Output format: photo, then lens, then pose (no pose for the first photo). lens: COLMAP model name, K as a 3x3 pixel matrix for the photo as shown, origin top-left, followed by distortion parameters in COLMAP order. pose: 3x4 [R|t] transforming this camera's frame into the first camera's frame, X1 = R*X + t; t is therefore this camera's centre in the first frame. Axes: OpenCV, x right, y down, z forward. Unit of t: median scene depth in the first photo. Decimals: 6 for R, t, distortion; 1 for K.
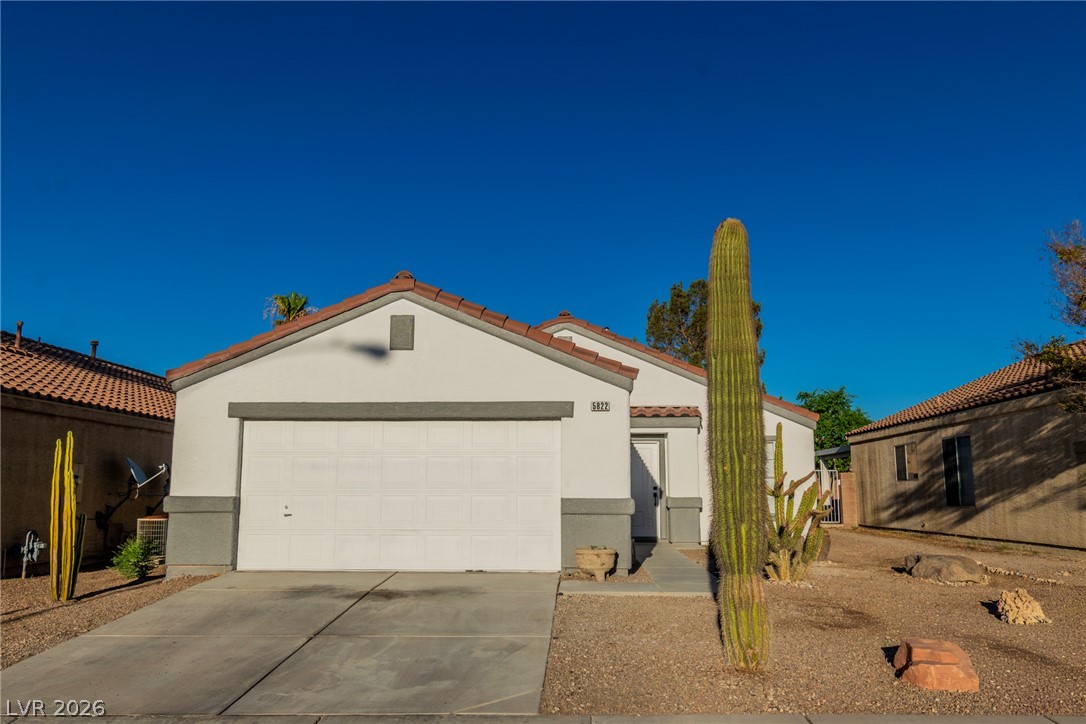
lens RADIAL K [[902.8, 0, 541.6], [0, 902.8, 386.4], [0, 0, 1]] dist [0.003195, -0.003156]
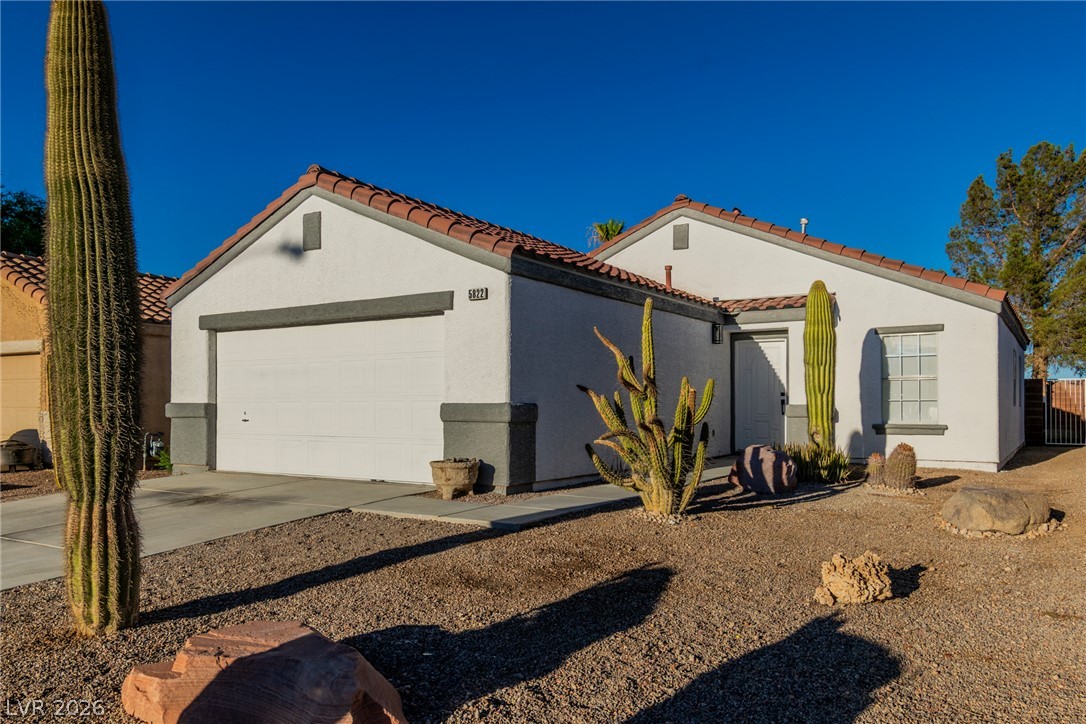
lens RADIAL K [[806.1, 0, 542.2], [0, 806.1, 409.0], [0, 0, 1]] dist [0.003153, 0.001600]
pose [[0.865231, -0.000467, -0.501373, 0.482477], [0.061495, 0.992548, 0.105198, 0.051799], [0.497588, -0.121853, 0.858812, 0.368455]]
